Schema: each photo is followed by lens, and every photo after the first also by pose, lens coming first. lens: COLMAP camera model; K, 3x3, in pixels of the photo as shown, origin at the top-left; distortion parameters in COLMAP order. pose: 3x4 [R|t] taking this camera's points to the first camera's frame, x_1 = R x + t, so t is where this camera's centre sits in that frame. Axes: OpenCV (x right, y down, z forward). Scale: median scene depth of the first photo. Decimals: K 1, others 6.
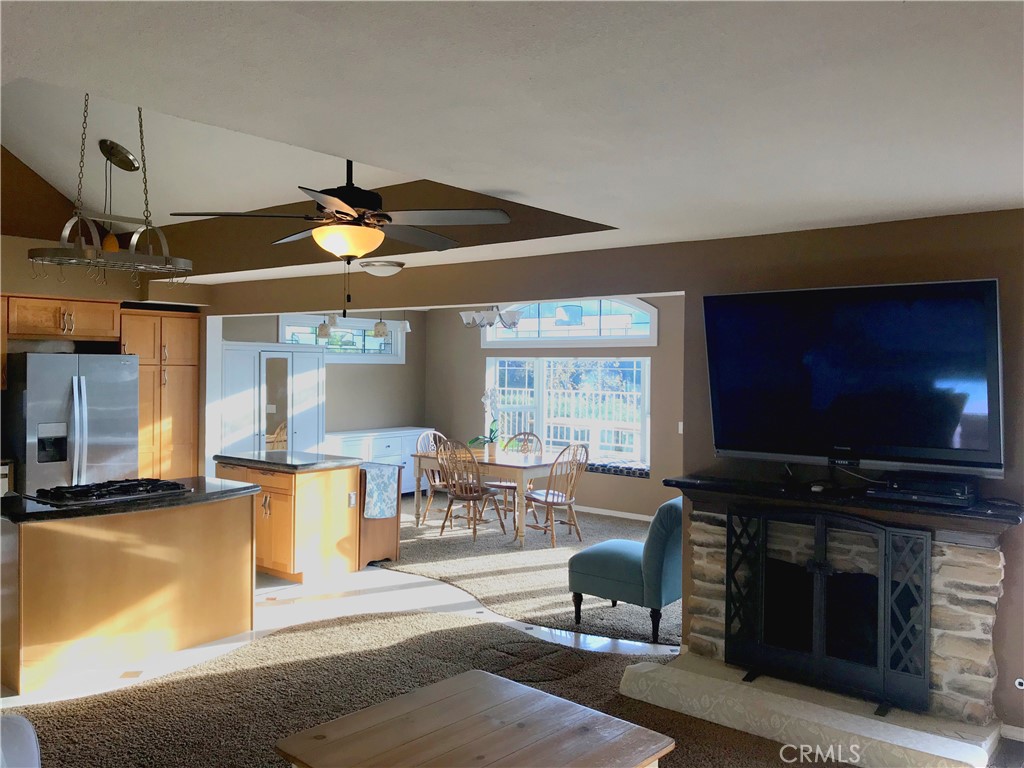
lens RADIAL K [[837.3, 0, 507.5], [0, 837.3, 378.0], [0, 0, 1]] dist [0.026071, -0.015100]
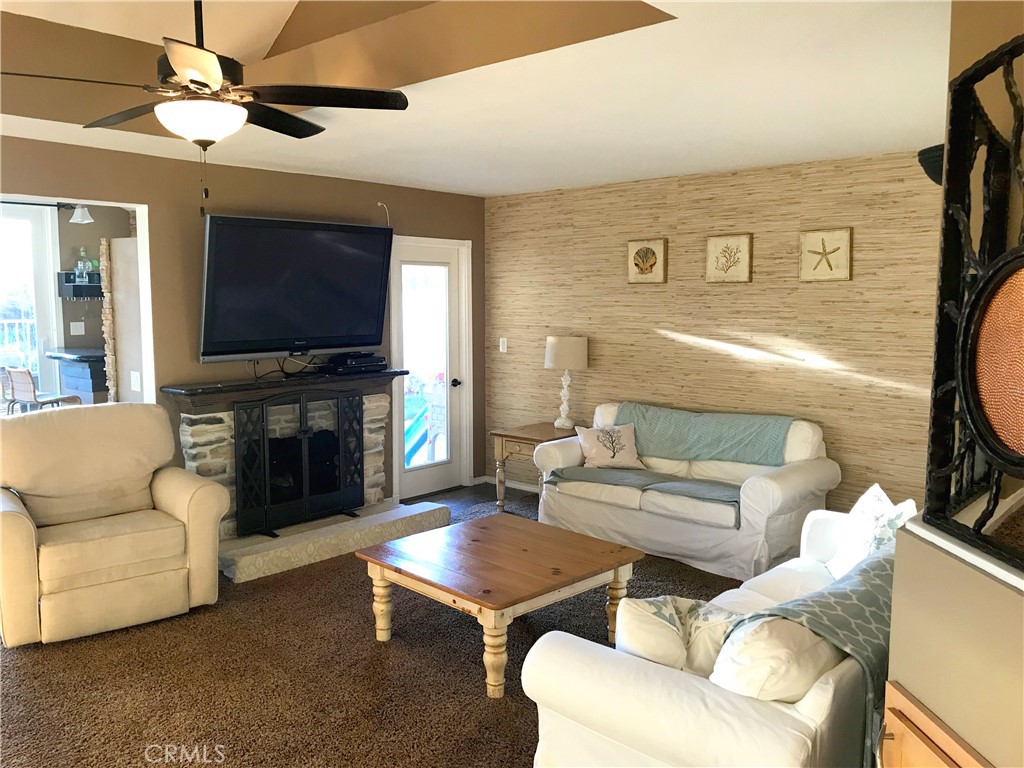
lens RADIAL K [[837.3, 0, 513.5], [0, 837.3, 380.5], [0, 0, 1]] dist [0.026071, -0.015100]
pose [[0.042324, -0.111295, 0.992886, -0.814397], [0.016570, 0.993718, 0.110682, 0.000435], [-0.998967, 0.011768, 0.043903, 0.536255]]
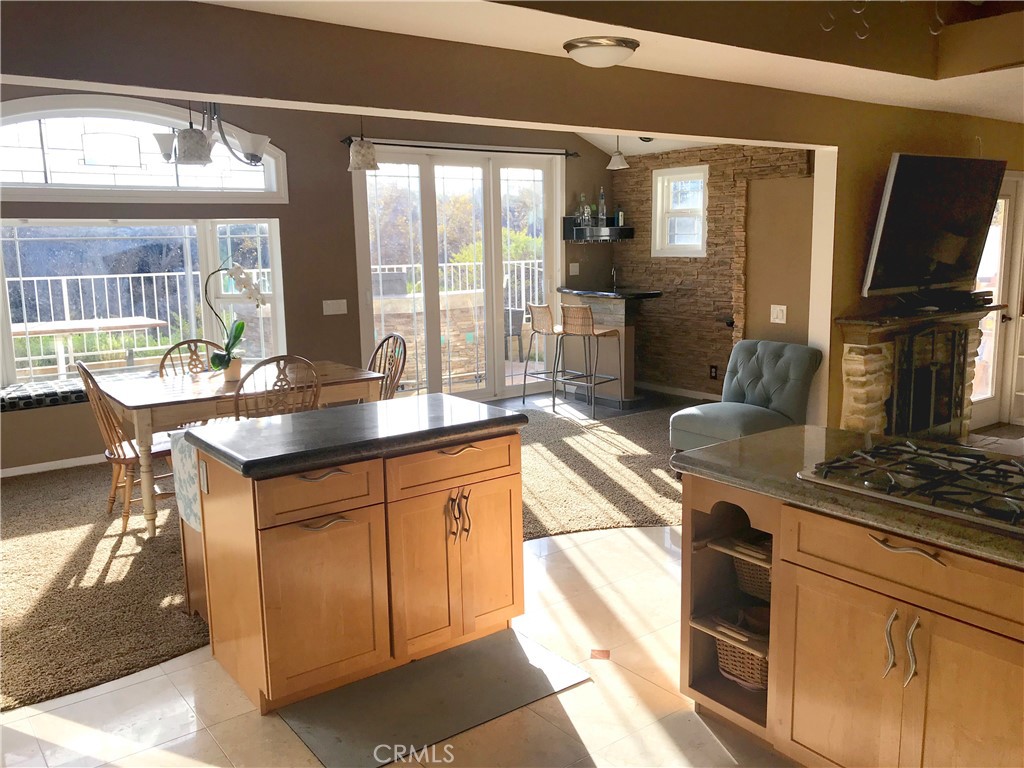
lens RADIAL K [[837.3, 0, 498.4], [0, 837.3, 374.1], [0, 0, 1]] dist [0.026071, -0.015100]
pose [[0.252445, -0.167374, 0.953025, -0.997667], [0.032444, 0.985836, 0.164542, -0.009650], [-0.967067, -0.010618, 0.254300, 1.180770]]
